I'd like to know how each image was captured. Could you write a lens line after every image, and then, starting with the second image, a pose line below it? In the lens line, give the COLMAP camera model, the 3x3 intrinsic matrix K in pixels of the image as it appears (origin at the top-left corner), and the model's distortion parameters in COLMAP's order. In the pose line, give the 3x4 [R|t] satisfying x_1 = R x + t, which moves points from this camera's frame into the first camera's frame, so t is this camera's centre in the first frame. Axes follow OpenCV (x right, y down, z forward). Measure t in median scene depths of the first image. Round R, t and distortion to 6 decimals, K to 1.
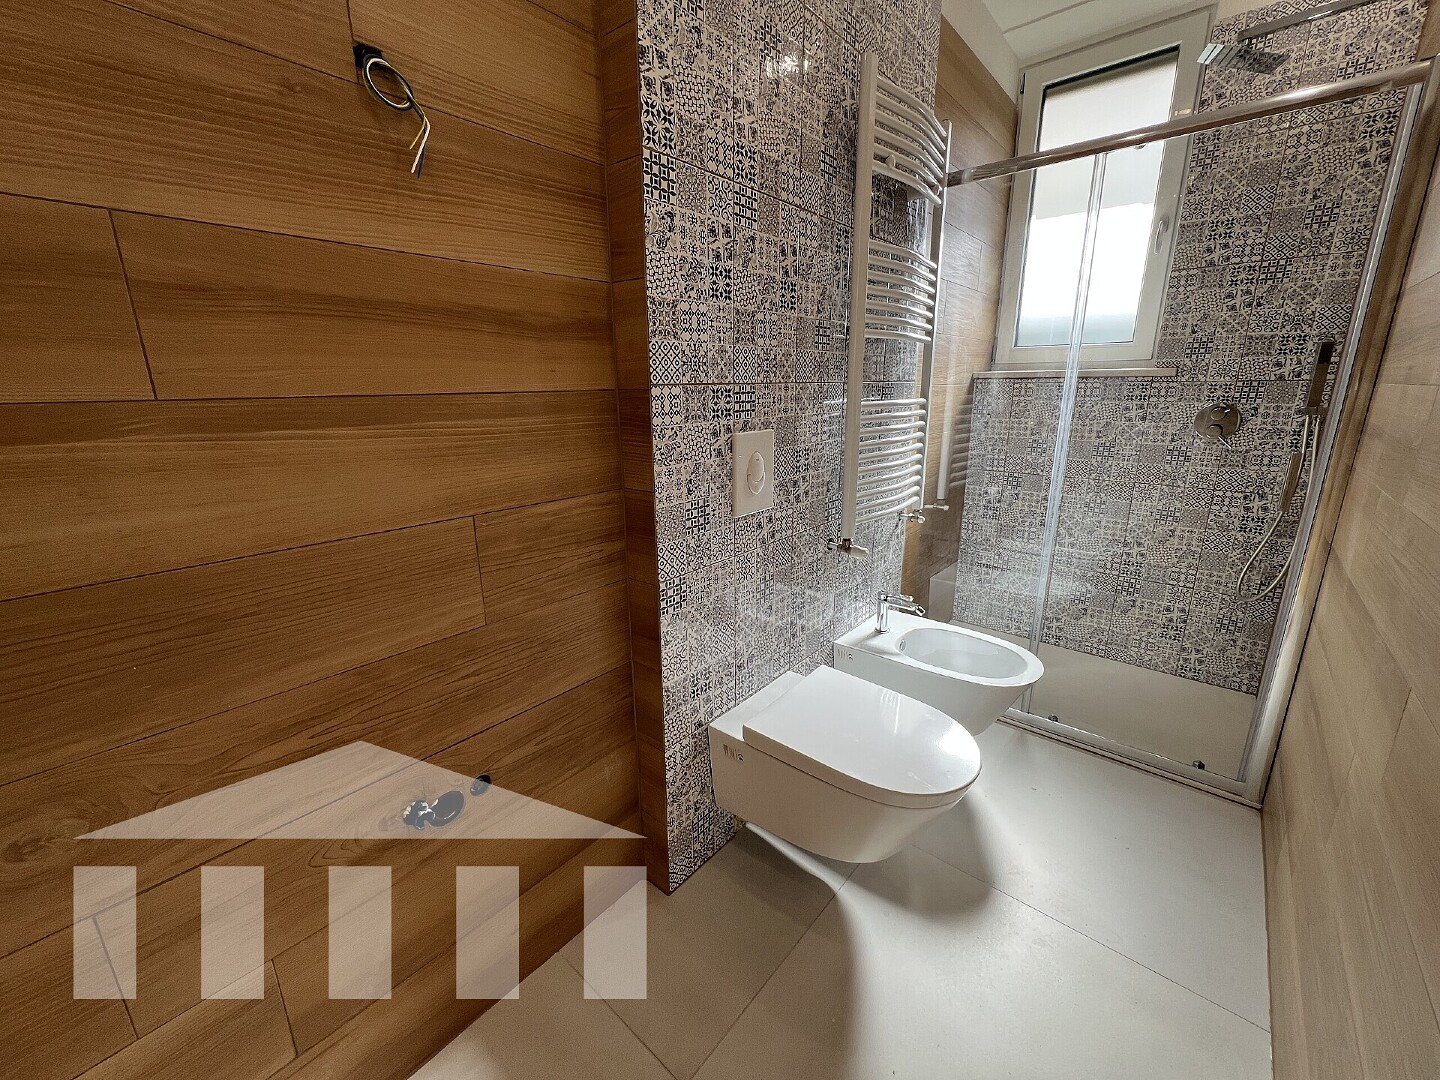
lens RADIAL K [[572.1, 0, 723.3], [0, 572.1, 535.0], [0, 0, 1]] dist [0.000283, 0.000077]
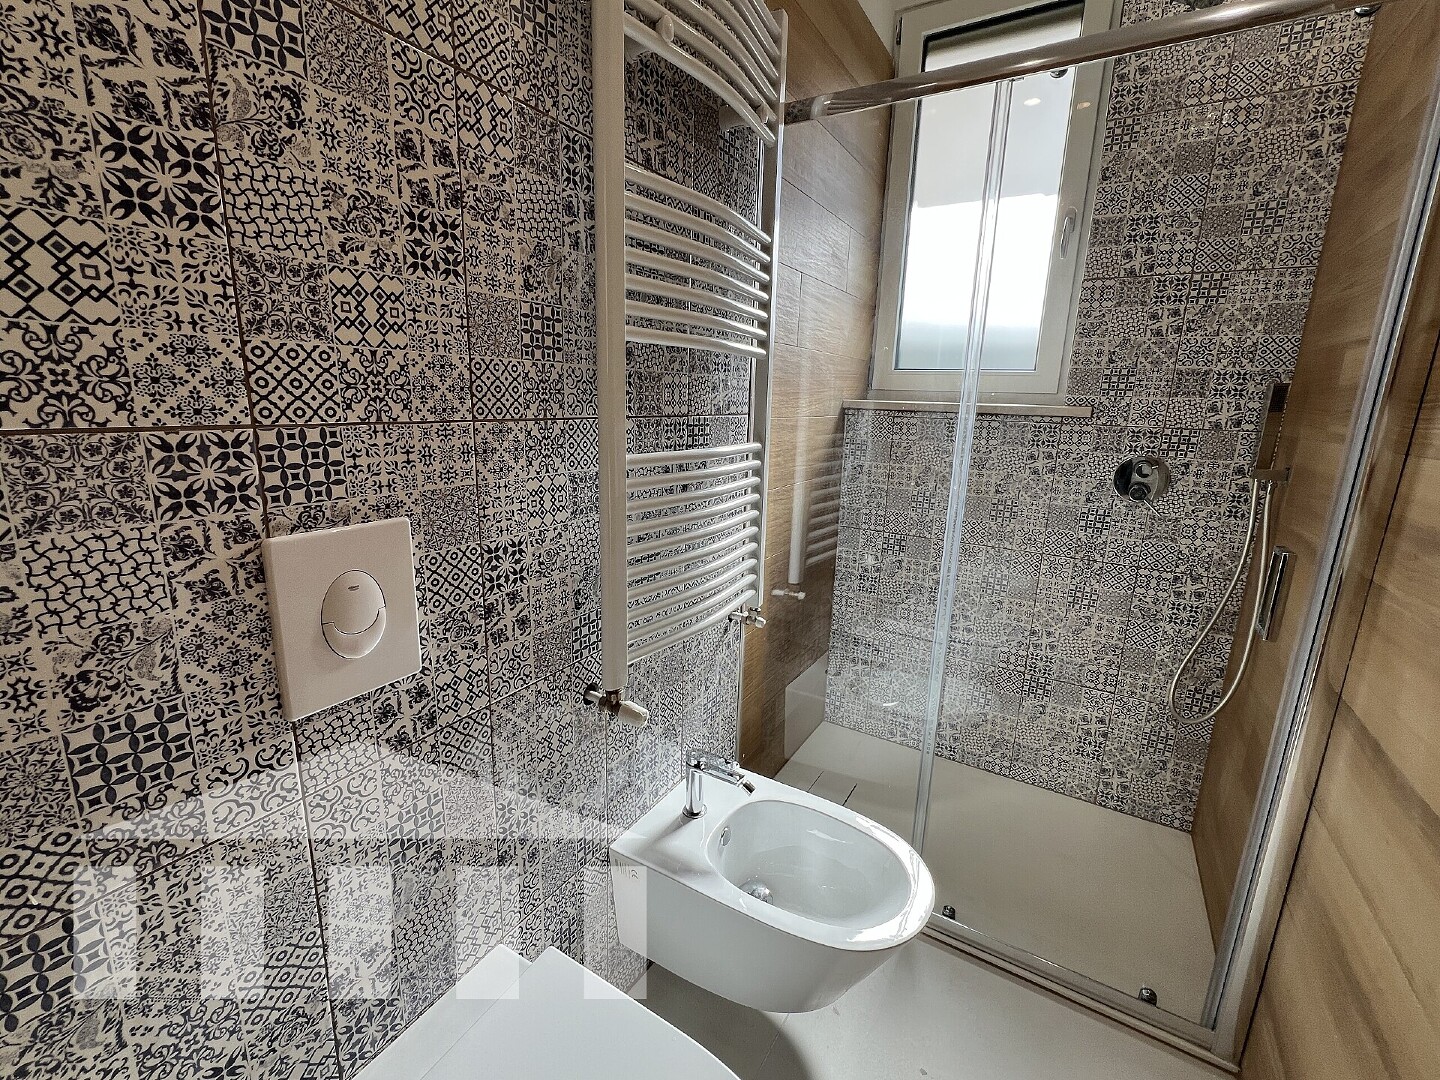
lens RADIAL K [[617.8, 0, 720.0], [0, 617.8, 540.0], [0, 0, 1]] dist [-0.000708, -0.000130]
pose [[0.984844, -0.000703, 0.173443, 0.191417], [0.005461, 0.999622, -0.026960, -0.112153], [-0.173358, 0.027498, 0.984475, 0.329970]]
